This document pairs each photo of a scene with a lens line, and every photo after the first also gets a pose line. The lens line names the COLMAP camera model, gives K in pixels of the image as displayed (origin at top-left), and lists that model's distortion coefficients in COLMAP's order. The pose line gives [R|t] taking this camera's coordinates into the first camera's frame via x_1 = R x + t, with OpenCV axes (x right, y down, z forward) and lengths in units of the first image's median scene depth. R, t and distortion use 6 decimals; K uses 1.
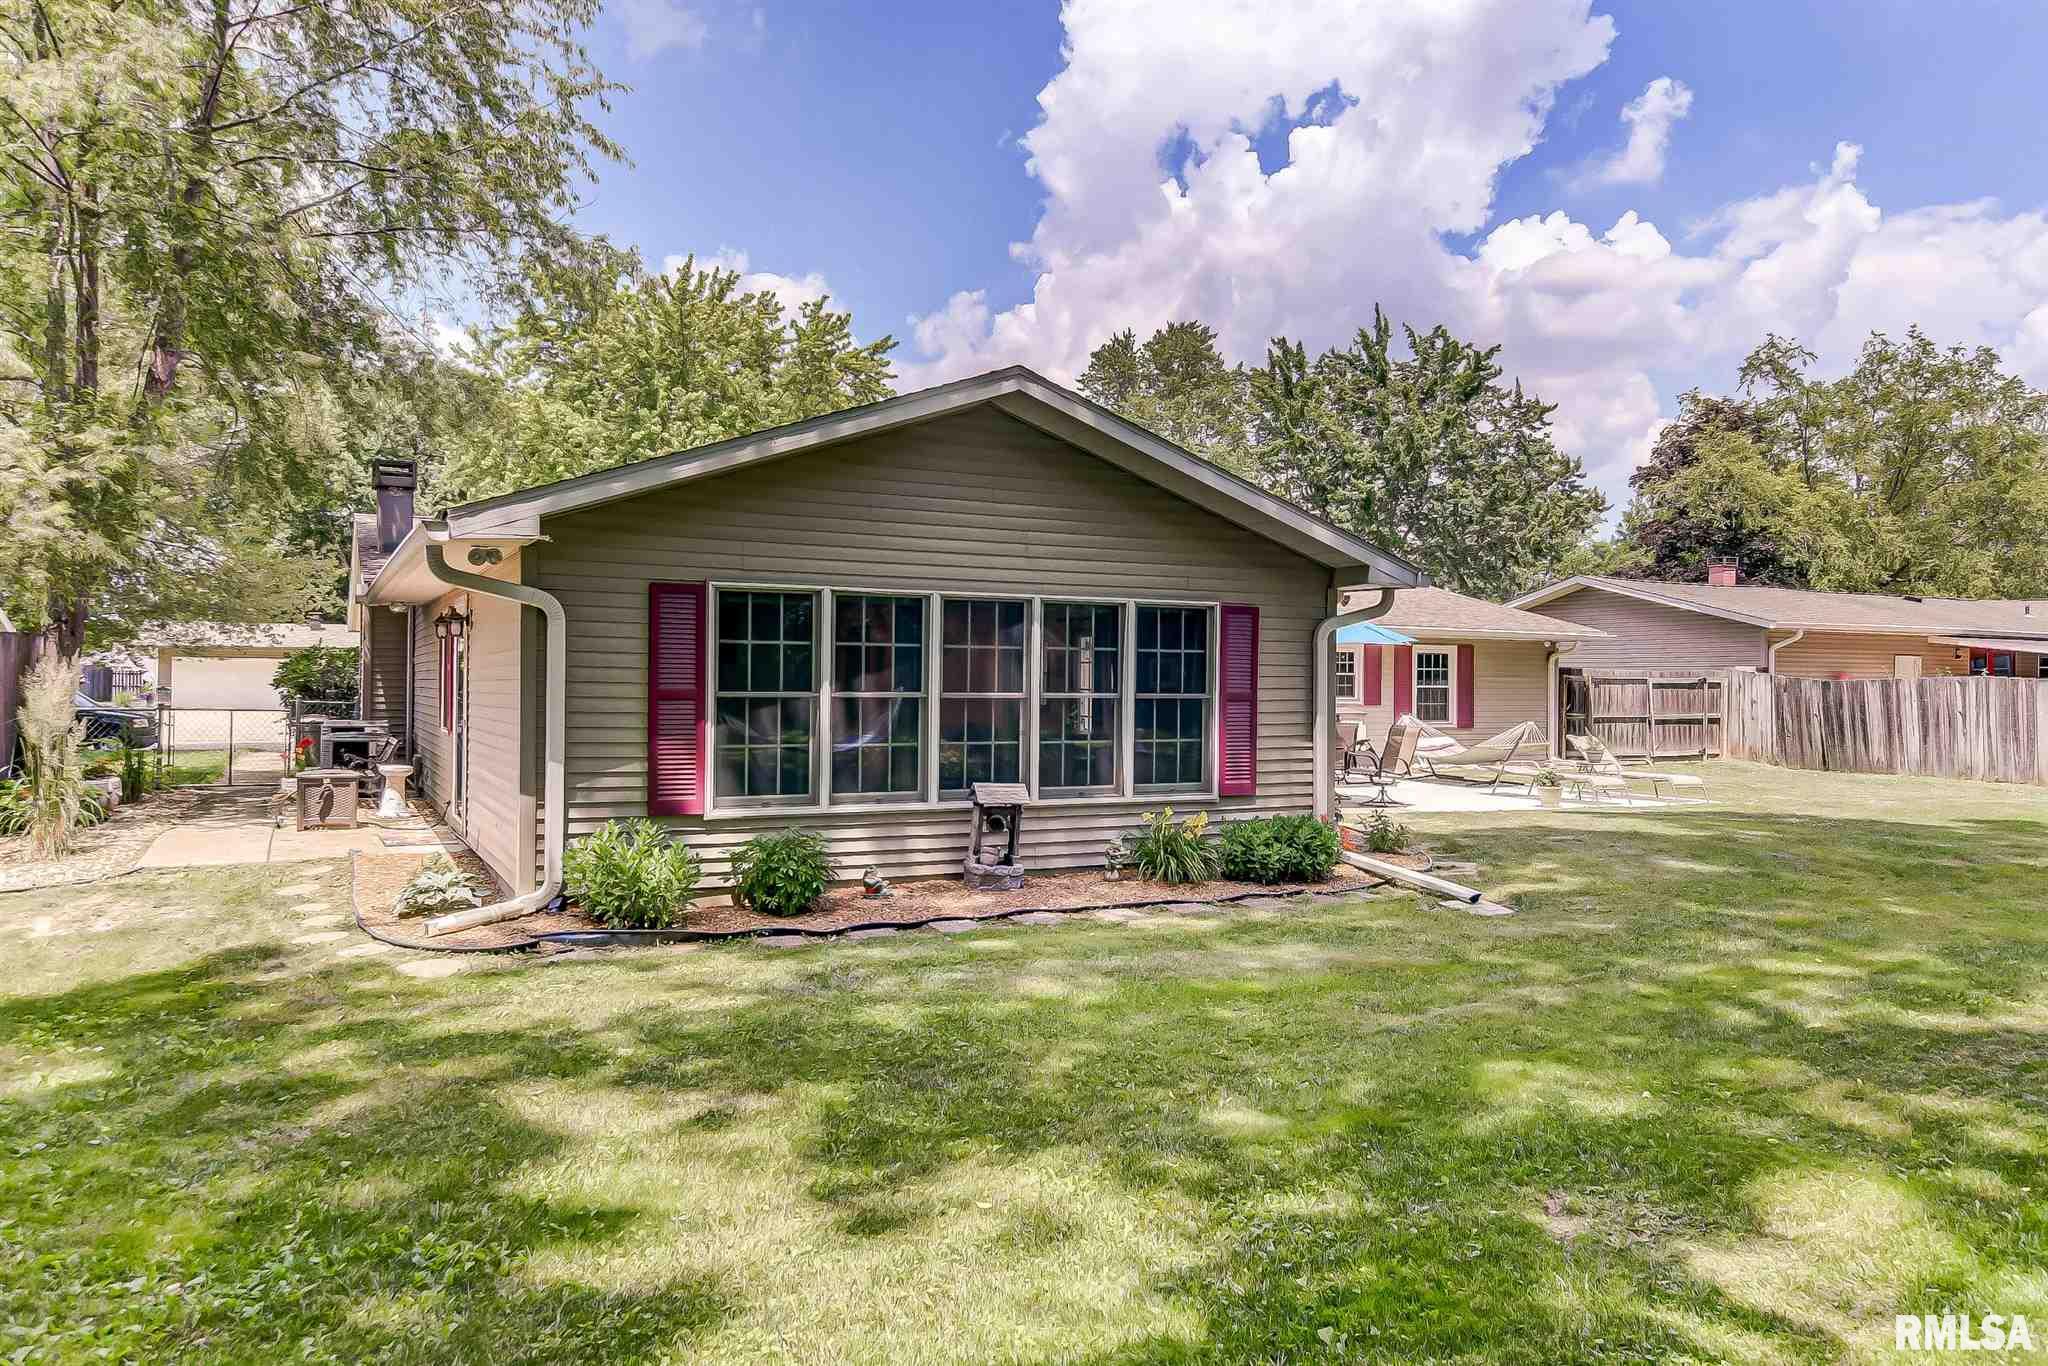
lens RADIAL K [[1430.4, 0, 1024.0], [0, 1430.4, 683.0], [0, 0, 1]] dist [0.089030, 0.000047]
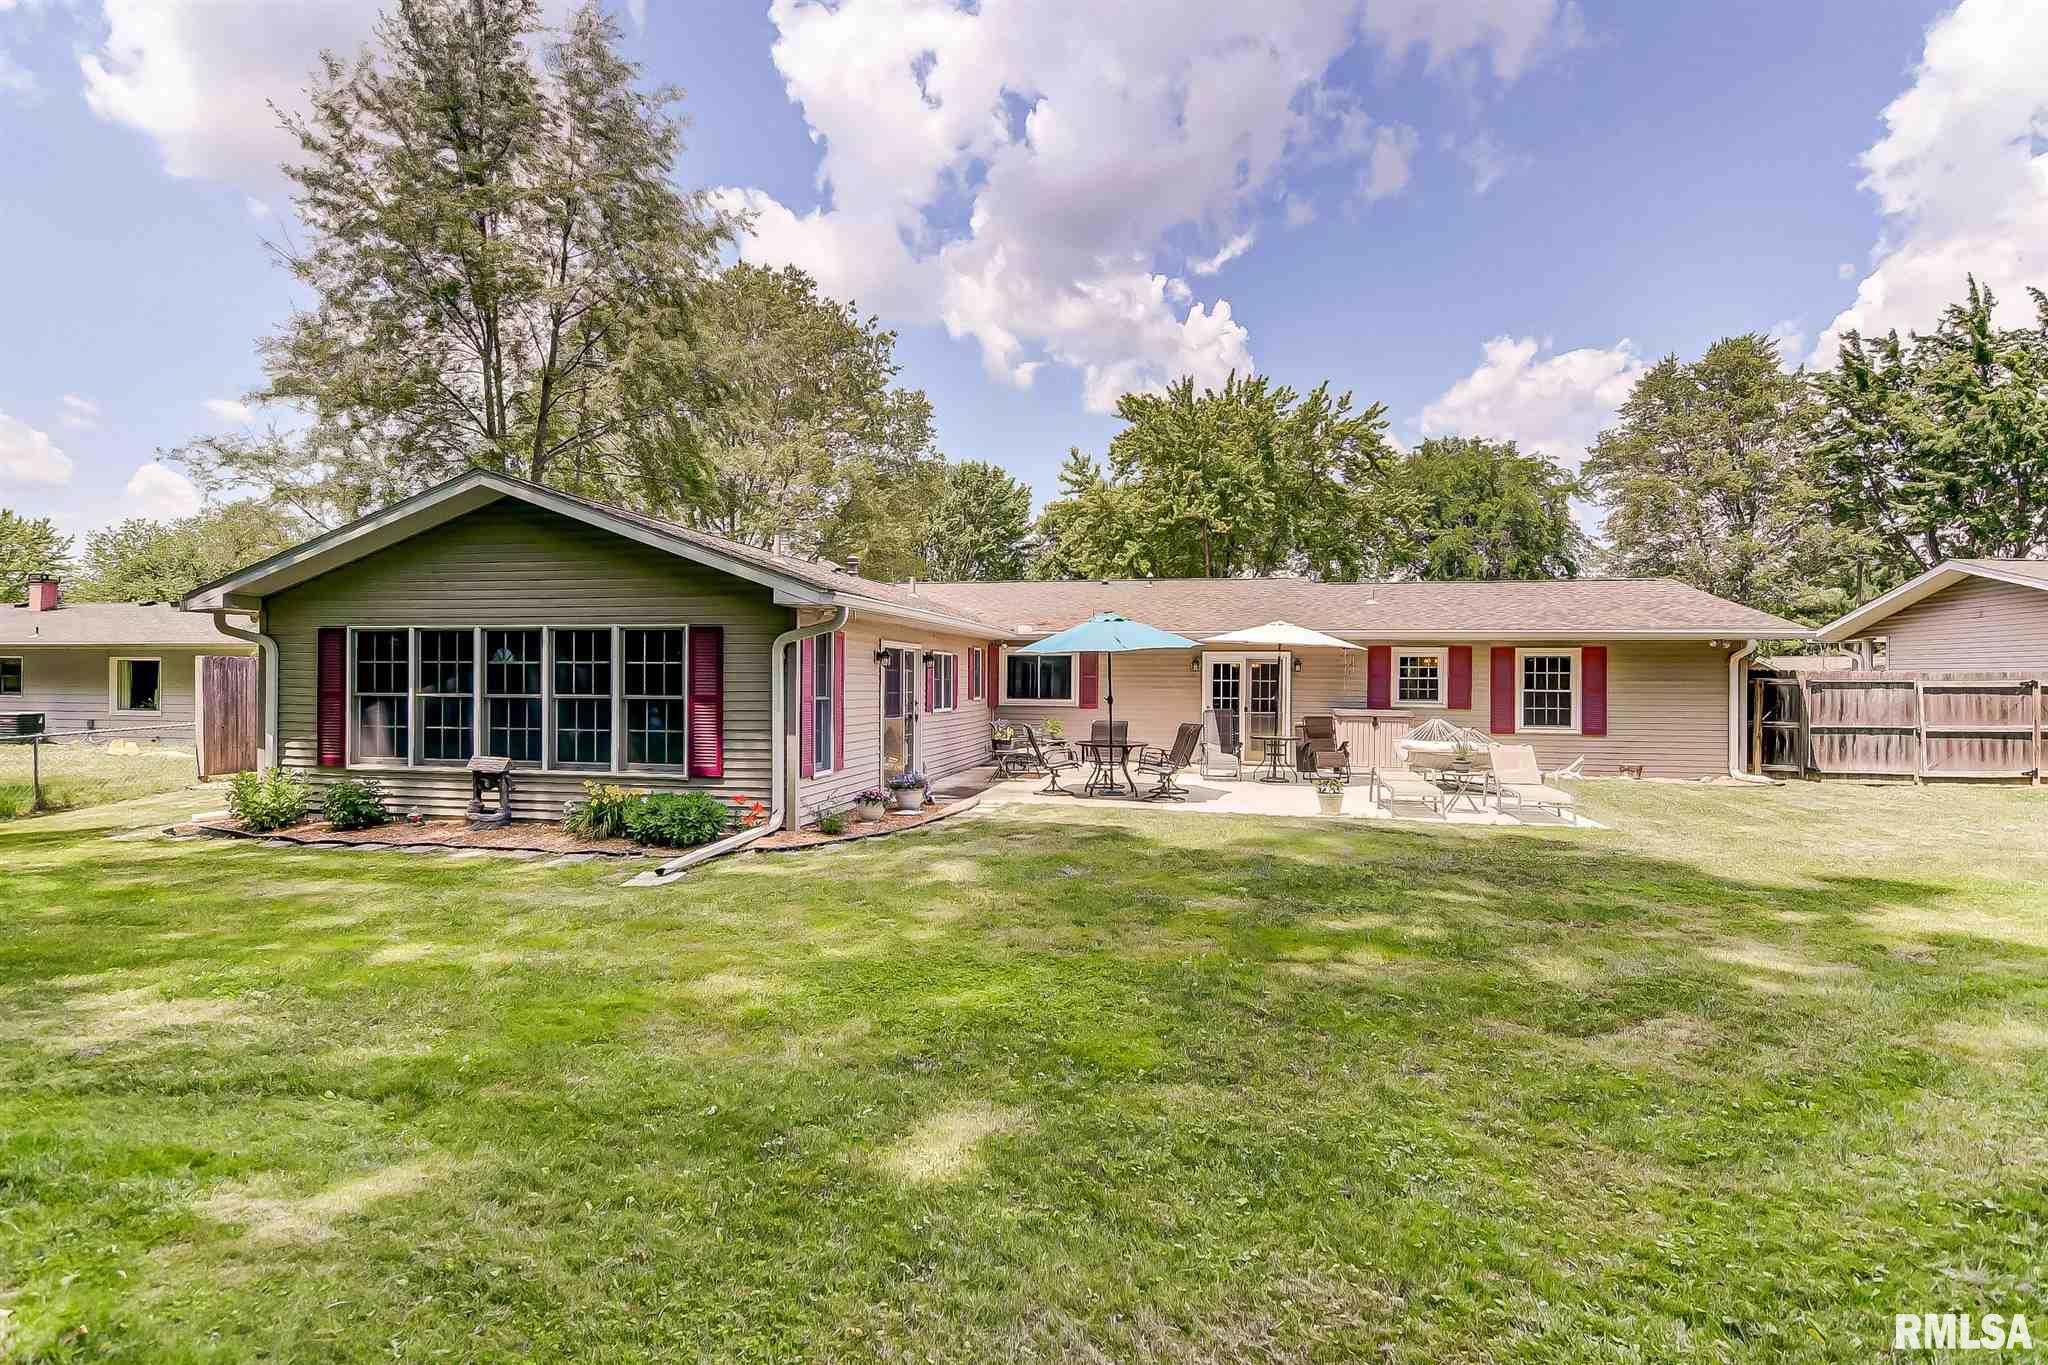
lens RADIAL K [[1051.4, 0, 1024.0], [0, 1051.4, 682.5], [0, 0, 1]] dist [0.000362, -0.000102]
pose [[0.766542, -0.004121, -0.642181, 0.875467], [0.000407, 0.999982, -0.005932, 0.001387], [0.642194, 0.004285, 0.766530, 0.434613]]
